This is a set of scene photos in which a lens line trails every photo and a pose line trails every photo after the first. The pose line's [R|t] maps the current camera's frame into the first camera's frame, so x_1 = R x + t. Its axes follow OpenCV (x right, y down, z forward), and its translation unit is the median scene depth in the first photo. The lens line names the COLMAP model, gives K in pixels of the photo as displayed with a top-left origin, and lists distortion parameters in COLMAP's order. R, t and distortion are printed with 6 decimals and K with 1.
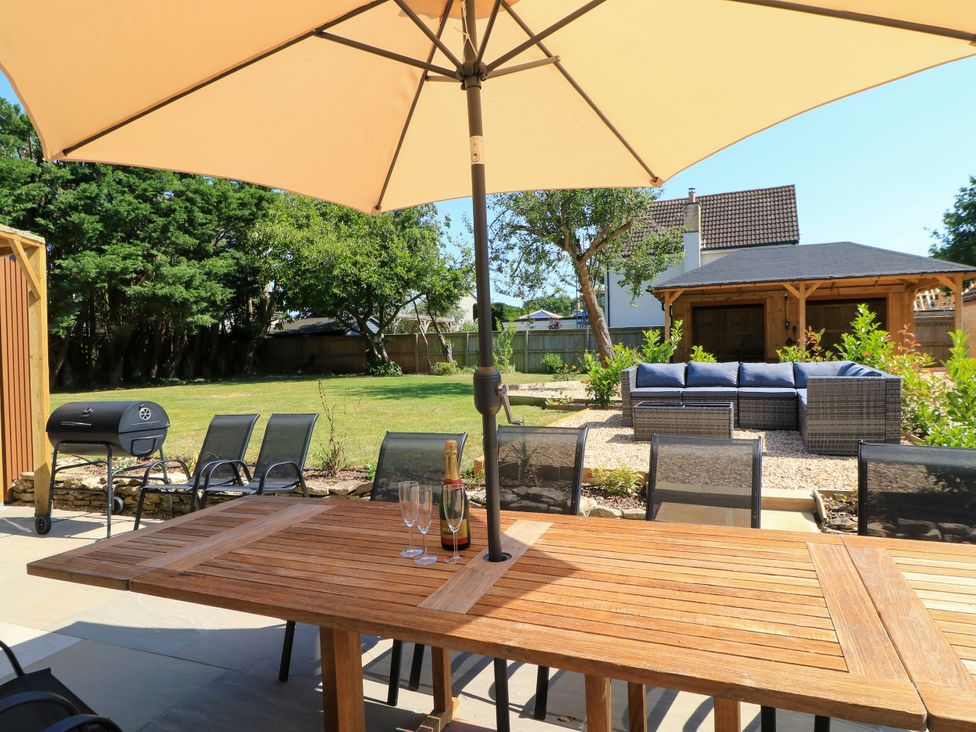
lens RADIAL K [[592.8, 0, 486.9], [0, 592.8, 365.2], [0, 0, 1]] dist [-0.002885, -0.007324]
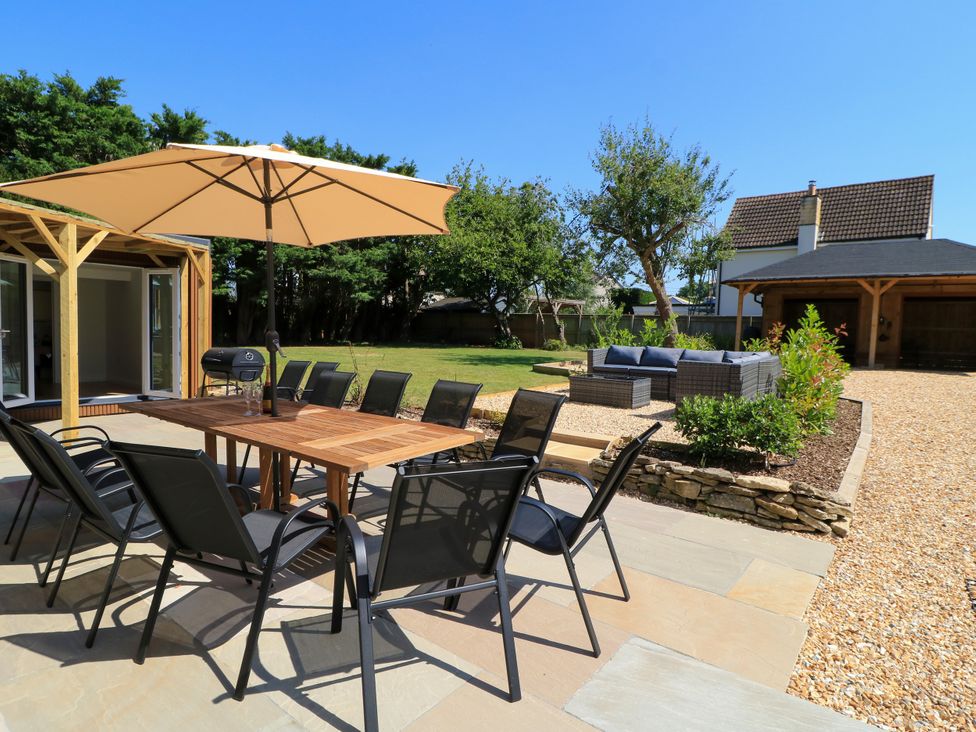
lens RADIAL K [[545.6, 0, 490.8], [0, 545.6, 364.2], [0, 0, 1]] dist [-0.000873, -0.011312]
pose [[0.959210, 0.066312, -0.274807, 0.122218], [-0.055217, 0.997324, 0.047925, -0.001401], [0.277249, -0.030796, 0.960304, -0.067852]]
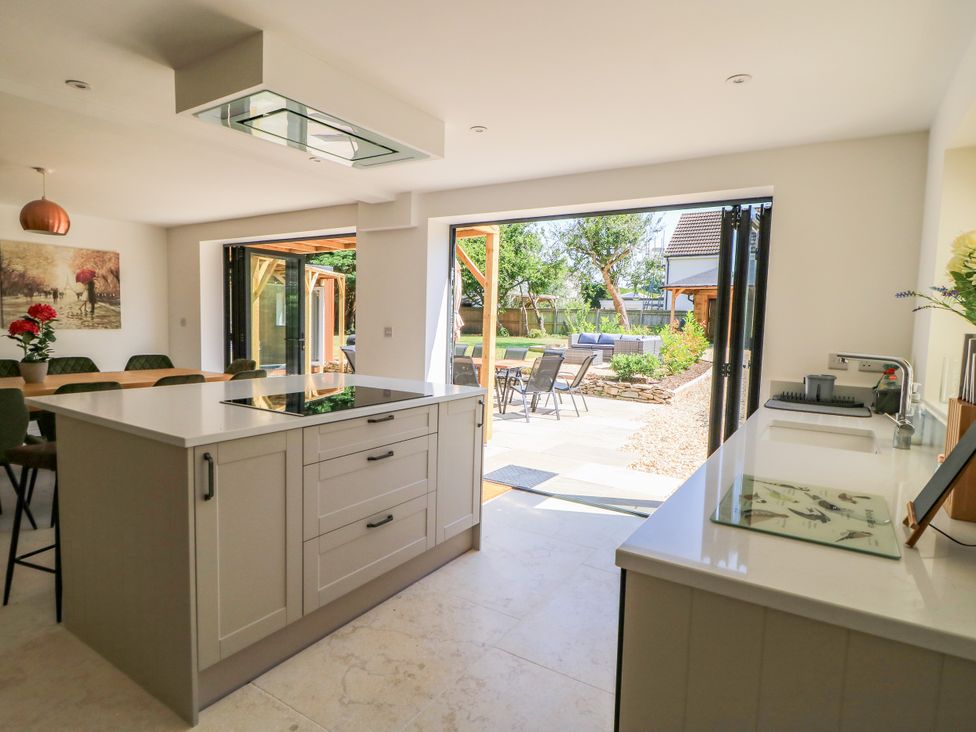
lens RADIAL K [[545.6, 0, 492.4], [0, 545.6, 363.9], [0, 0, 1]] dist [-0.000873, -0.011312]
pose [[0.973443, 0.065207, -0.219448, 0.141018], [-0.052554, 0.996628, 0.063015, 0.001173], [0.222817, -0.049808, 0.973587, -0.372975]]
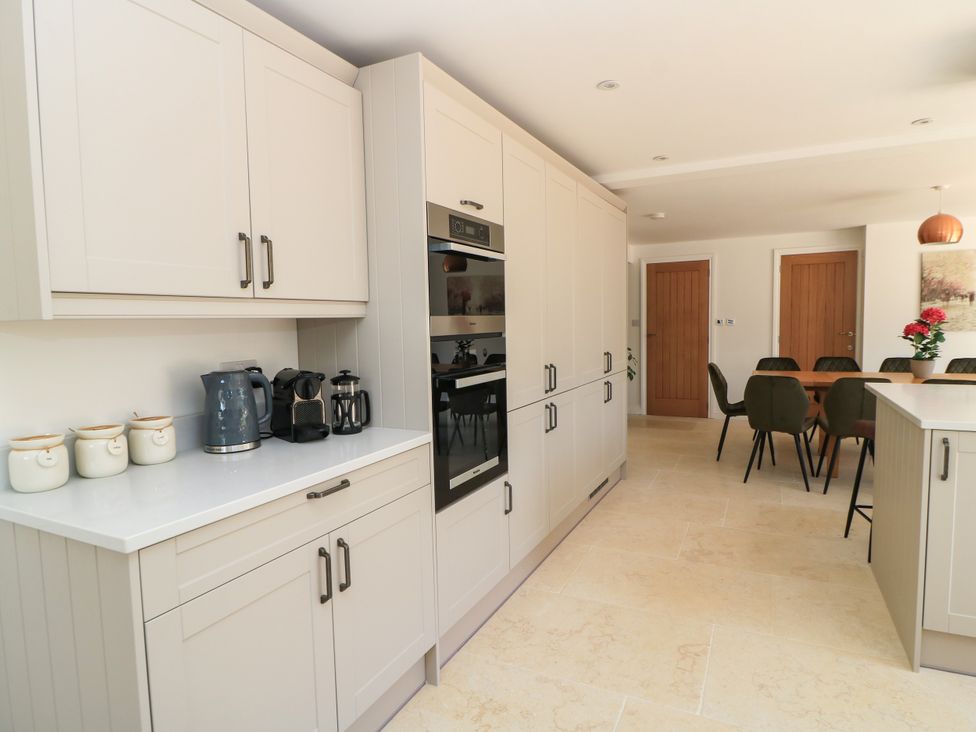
lens RADIAL K [[545.6, 0, 473.8], [0, 545.6, 366.4], [0, 0, 1]] dist [-0.000873, -0.011312]
pose [[-0.150636, 0.103465, -0.983160, 0.186918], [0.005577, 0.994581, 0.103813, 0.000109], [0.988574, 0.010155, -0.150396, -0.367305]]
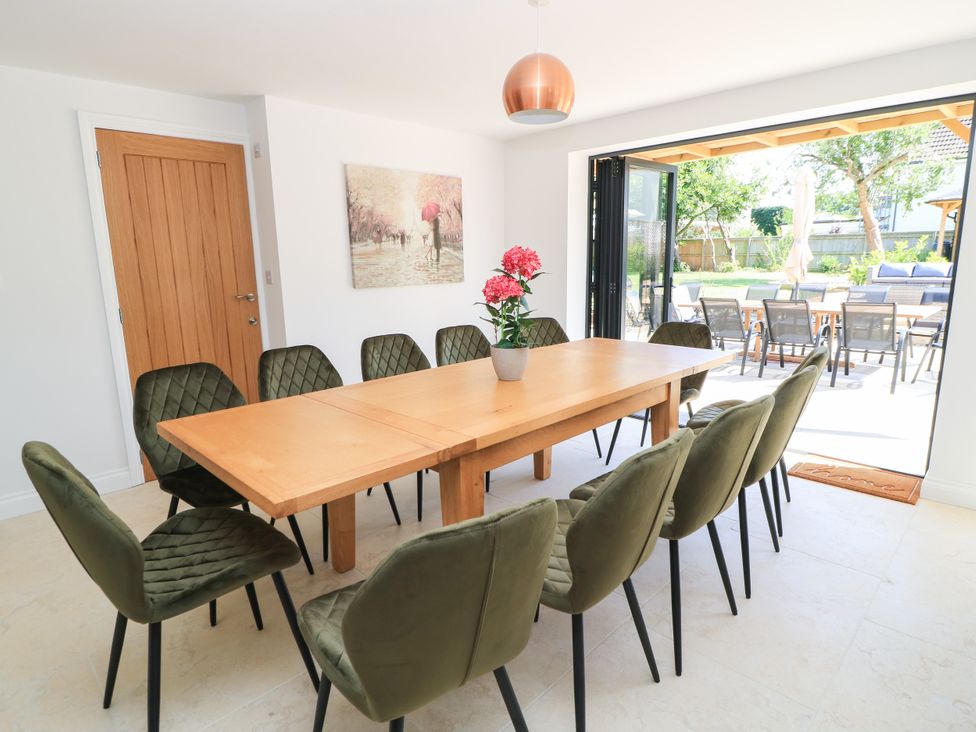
lens RADIAL K [[545.6, 0, 493.3], [0, 545.6, 370.0], [0, 0, 1]] dist [-0.000873, -0.011312]
pose [[0.905558, 0.090676, -0.414418, -0.028220], [-0.010678, 0.981451, 0.191413, 0.004134], [0.424087, -0.168911, 0.889730, -0.325663]]
